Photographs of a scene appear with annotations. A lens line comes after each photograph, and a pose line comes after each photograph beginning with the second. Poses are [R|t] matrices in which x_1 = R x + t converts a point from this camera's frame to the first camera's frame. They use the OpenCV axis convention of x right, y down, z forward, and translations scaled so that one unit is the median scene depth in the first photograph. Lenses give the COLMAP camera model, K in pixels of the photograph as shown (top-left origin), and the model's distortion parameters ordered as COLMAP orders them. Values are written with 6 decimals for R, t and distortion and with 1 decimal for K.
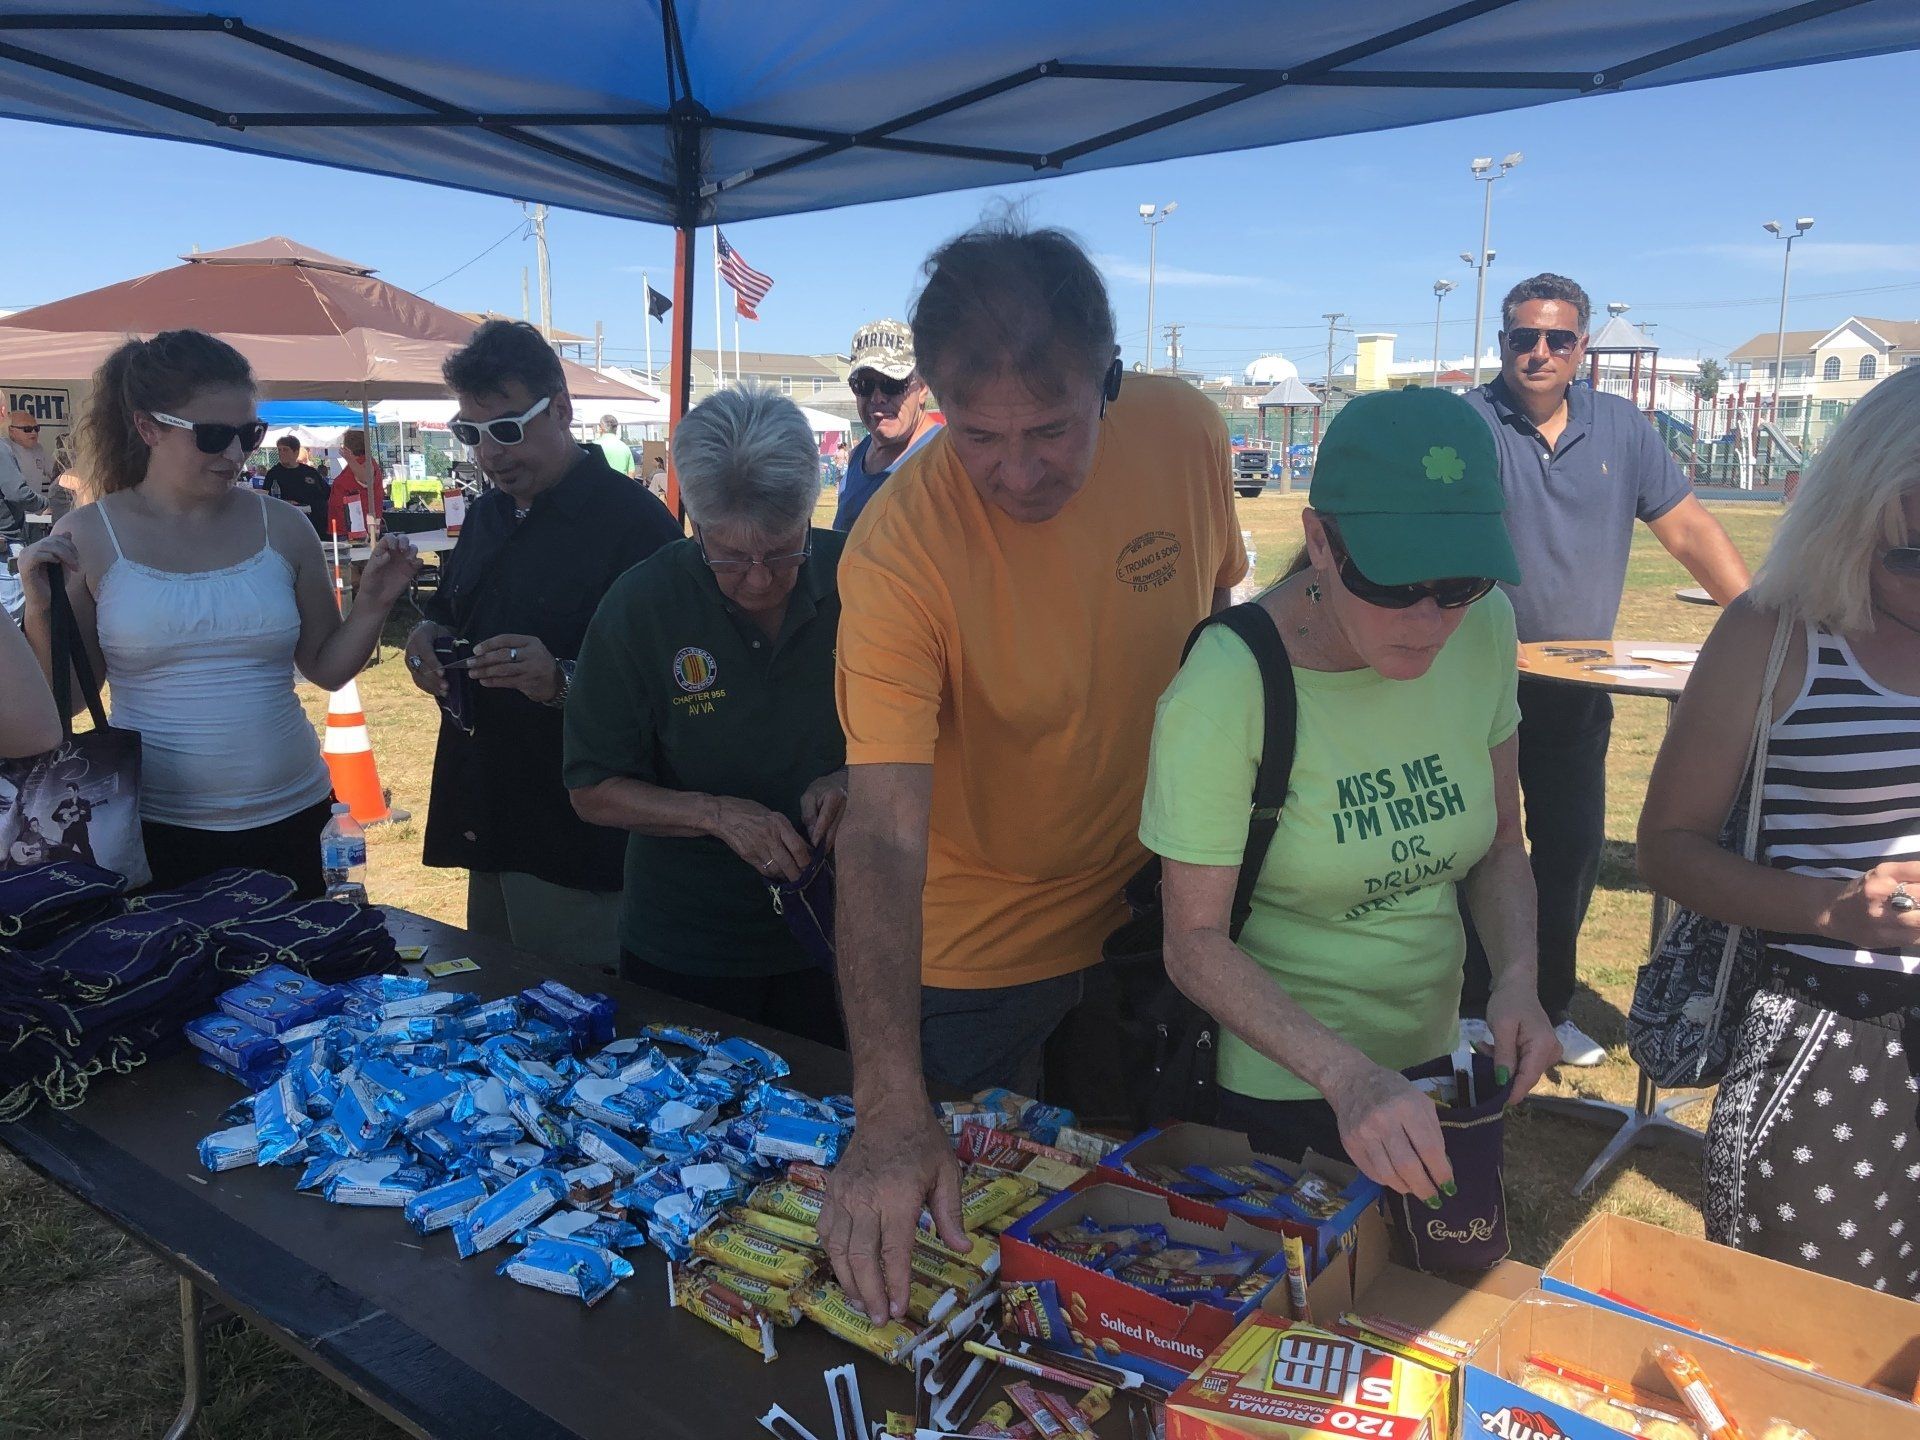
lens RADIAL K [[1520.6, 0, 965.3], [0, 1520.6, 719.4], [0, 0, 1]] dist [0.000416, 0.046480]
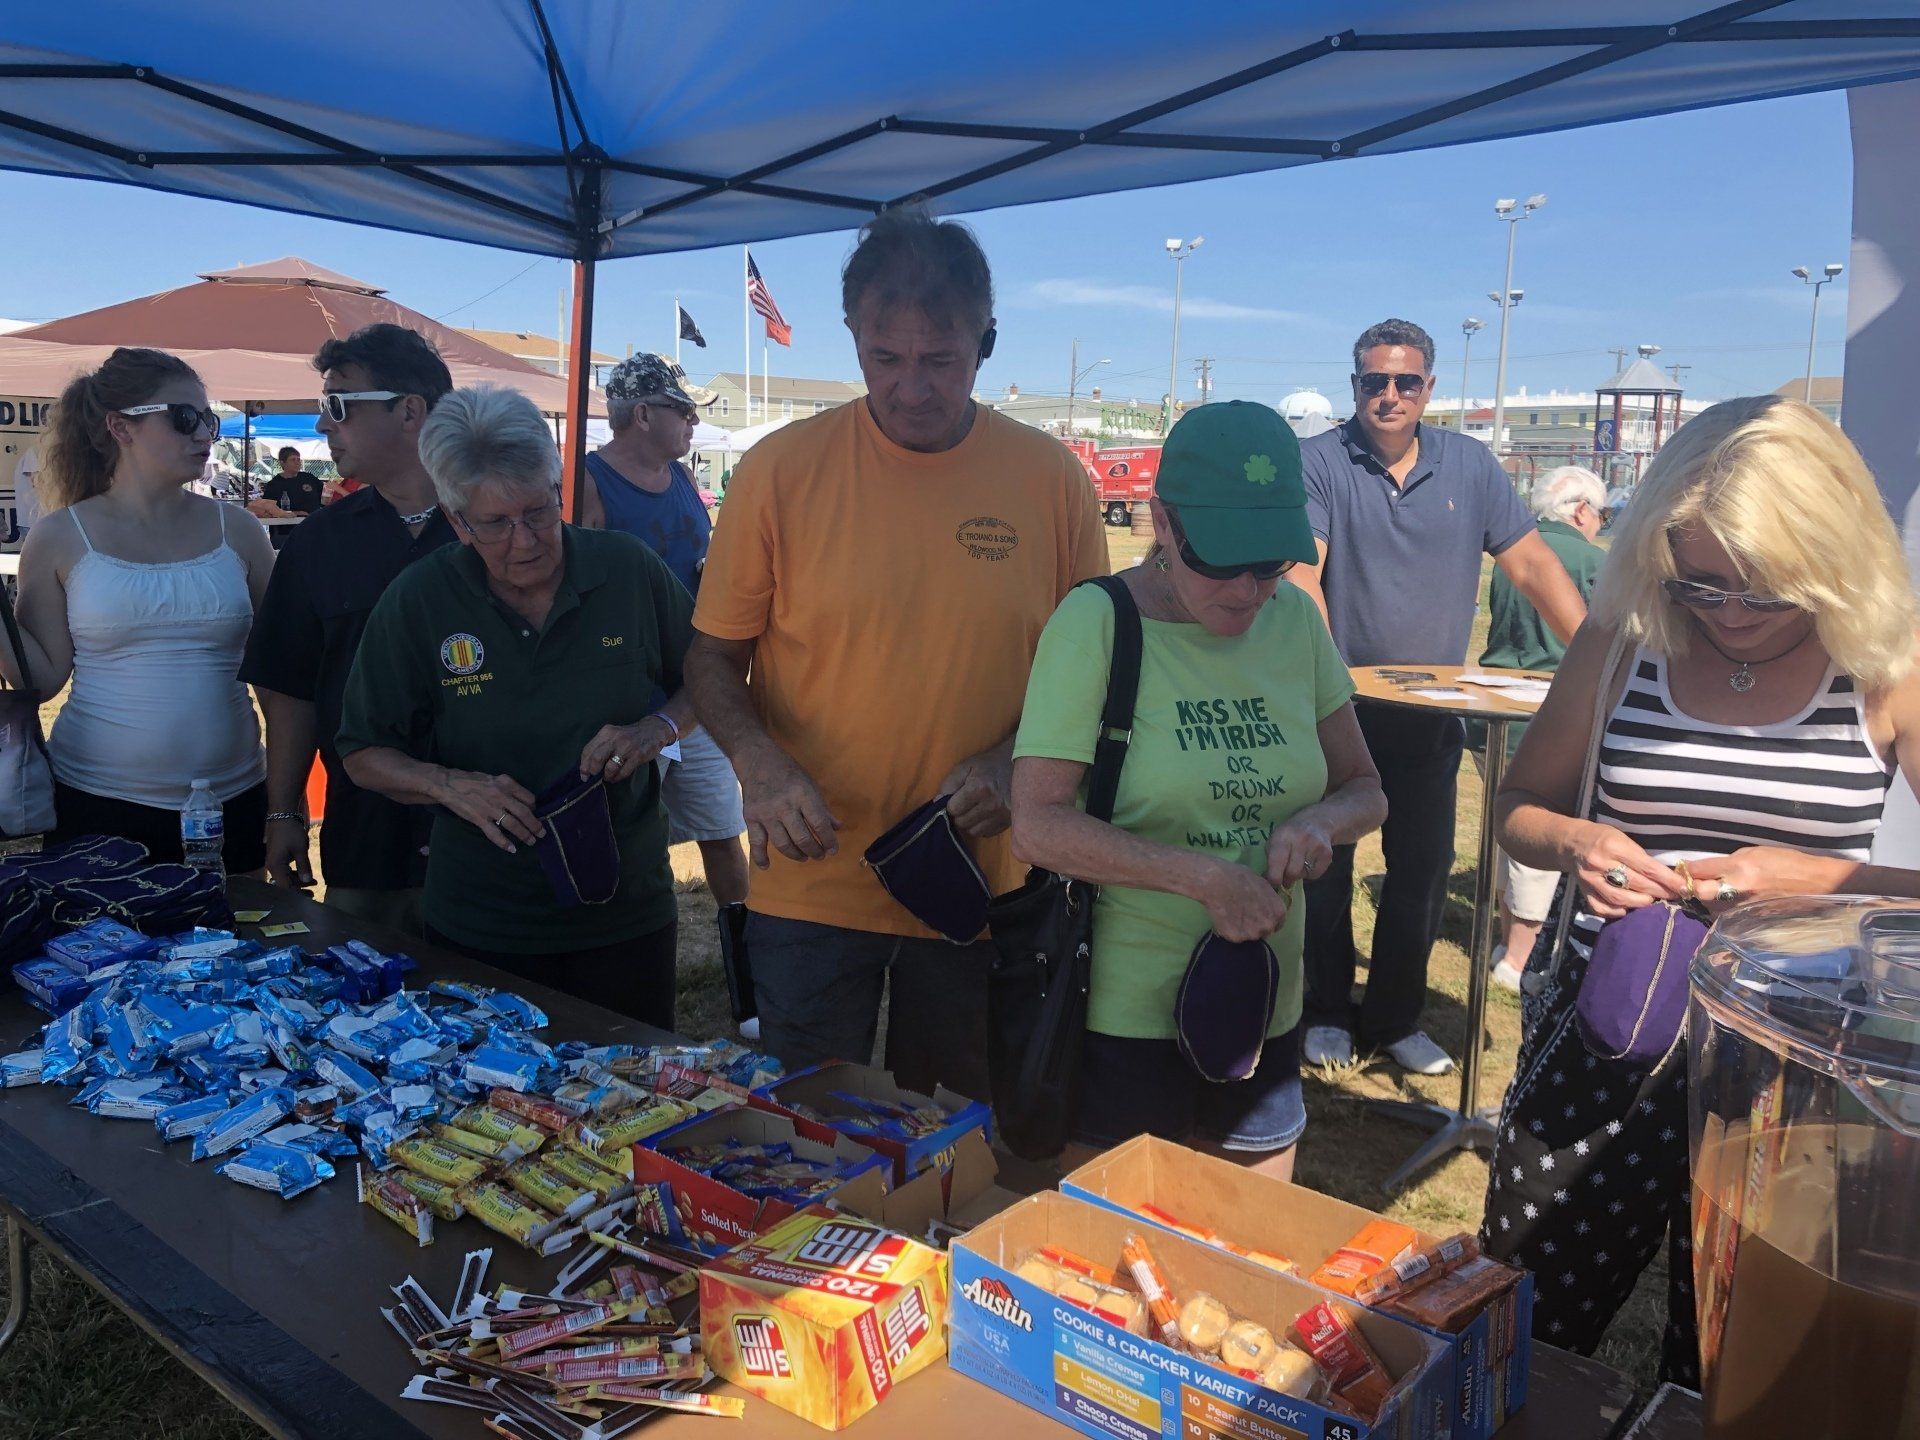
lens RADIAL K [[1520.6, 0, 959.2], [0, 1520.6, 712.0], [0, 0, 1]] dist [0.000416, 0.046480]
pose [[0.999442, 0.024776, -0.022423, 0.224917], [-0.025268, 0.999440, -0.021936, 0.023527], [0.021867, 0.022490, 0.999508, -0.122061]]
